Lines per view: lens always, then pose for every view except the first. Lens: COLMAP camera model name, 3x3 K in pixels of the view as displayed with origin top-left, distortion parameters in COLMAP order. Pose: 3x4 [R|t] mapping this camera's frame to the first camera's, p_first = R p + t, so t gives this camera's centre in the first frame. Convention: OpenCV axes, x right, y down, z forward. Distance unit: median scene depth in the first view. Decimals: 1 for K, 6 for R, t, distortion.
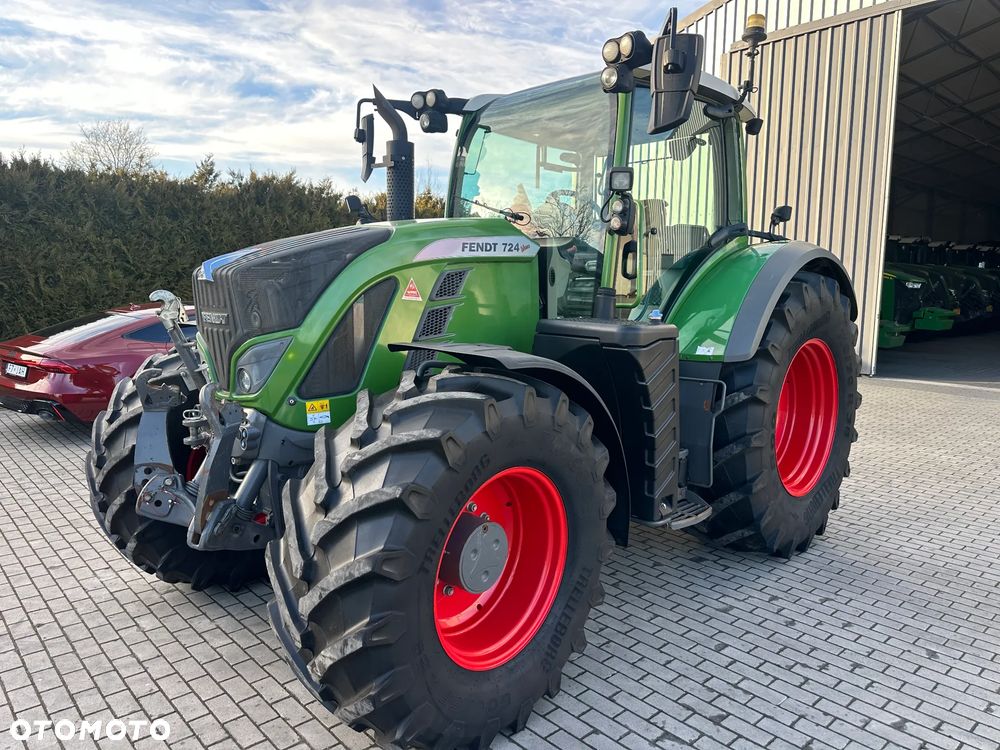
lens RADIAL K [[704.9, 0, 500.8], [0, 704.9, 372.5], [0, 0, 1]] dist [0.036134, -0.038814]
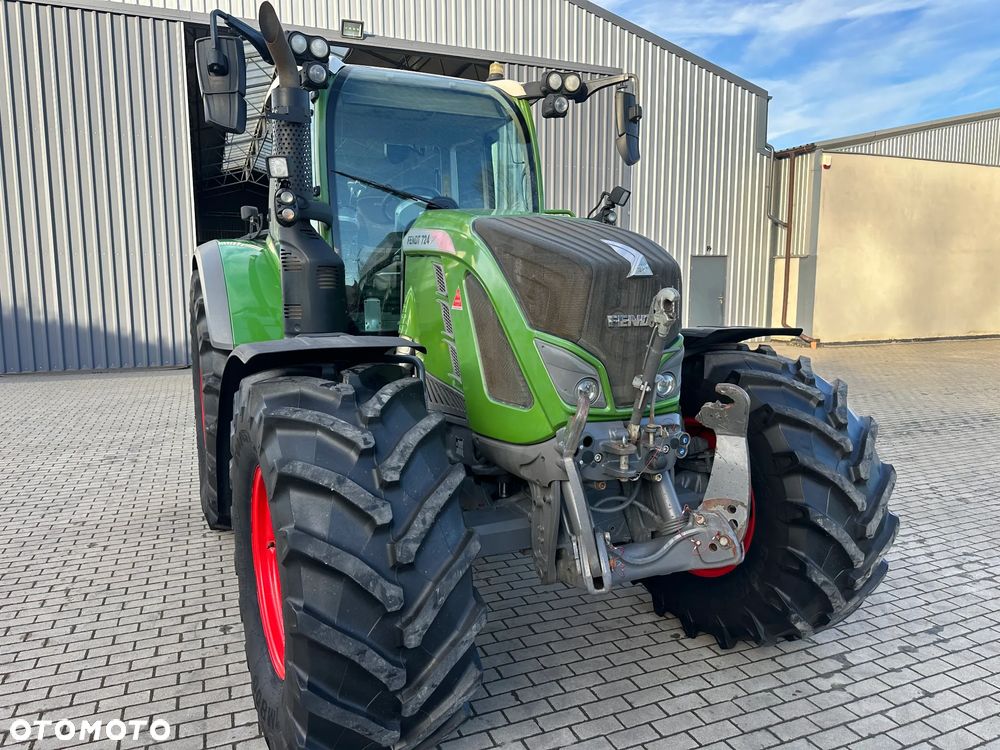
lens RADIAL K [[704.9, 0, 499.2], [0, 704.9, 366.6], [0, 0, 1]] dist [0.036134, -0.038814]
pose [[0.343902, -0.121123, 0.931161, -0.996772], [0.123866, 0.988832, 0.082878, -0.088763], [-0.930800, 0.086837, 0.355064, 0.683428]]
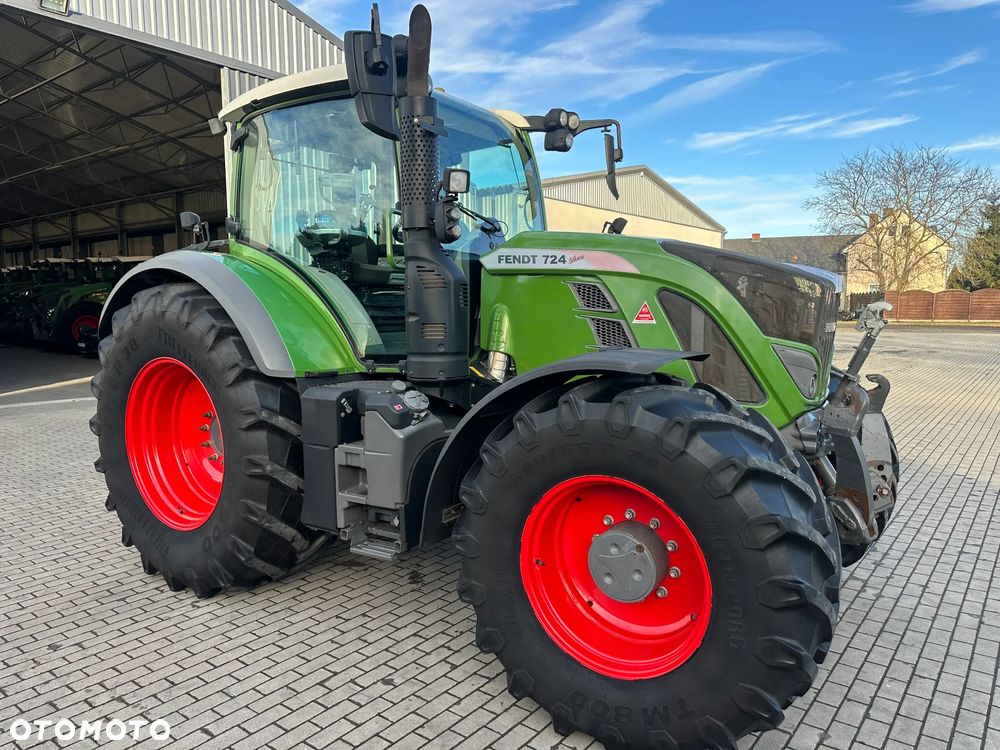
lens RADIAL K [[704.9, 0, 500.1], [0, 704.9, 373.1], [0, 0, 1]] dist [0.036134, -0.038814]
pose [[-0.162993, -0.103109, 0.981225, -1.104381], [0.127749, 0.983947, 0.124615, -0.164151], [-0.978322, 0.145662, -0.147204, 1.321840]]
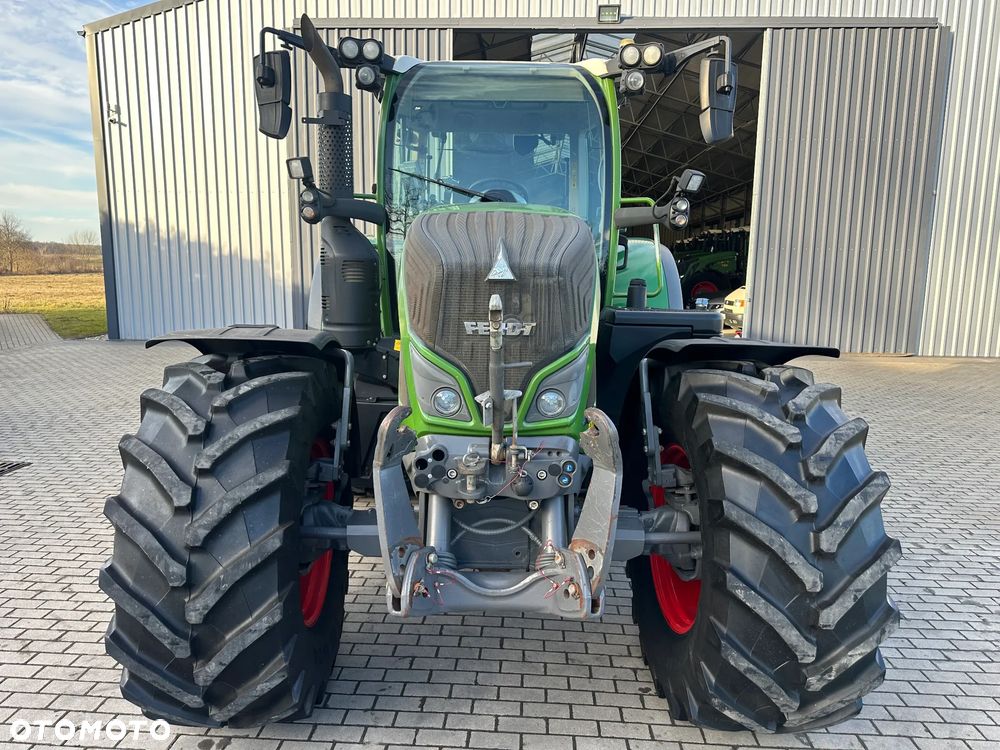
lens RADIAL K [[704.9, 0, 495.5], [0, 704.9, 379.2], [0, 0, 1]] dist [0.036134, -0.038814]
pose [[0.715042, -0.106612, 0.690904, -0.745986], [0.079047, 0.994295, 0.071618, -0.061171], [-0.694598, 0.003404, 0.719390, 0.366056]]
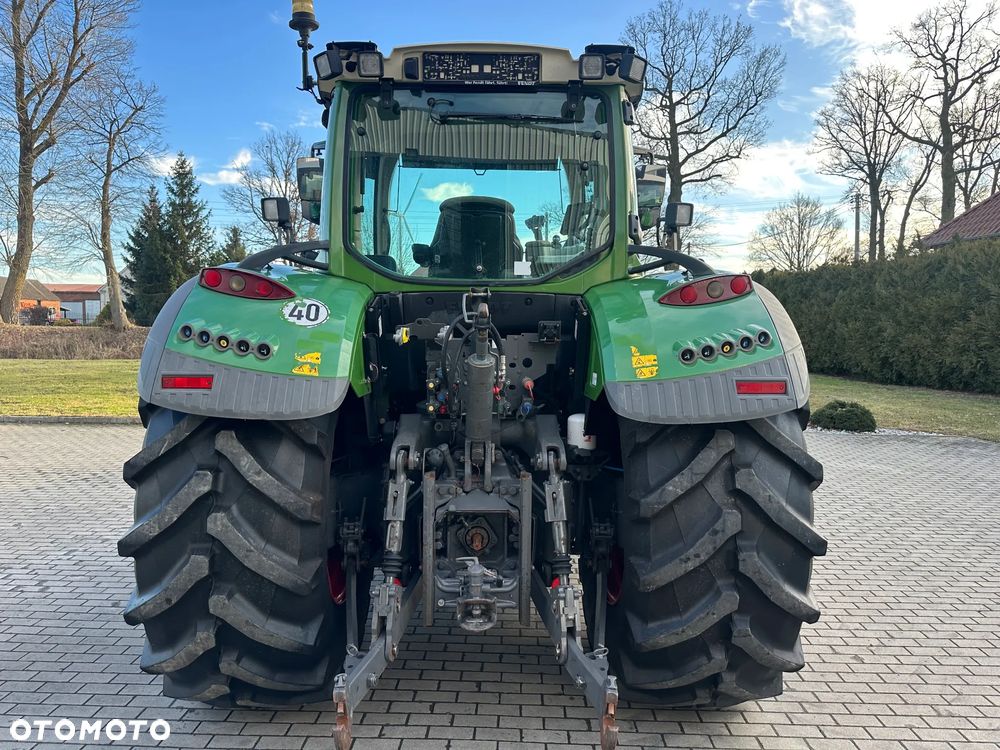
lens RADIAL K [[704.9, 0, 494.6], [0, 704.9, 369.9], [0, 0, 1]] dist [0.036134, -0.038814]
pose [[-0.703252, 0.033898, -0.710132, 0.921682], [-0.103999, 0.983213, 0.149925, -0.257115], [0.703293, 0.179288, -0.687921, 2.065674]]
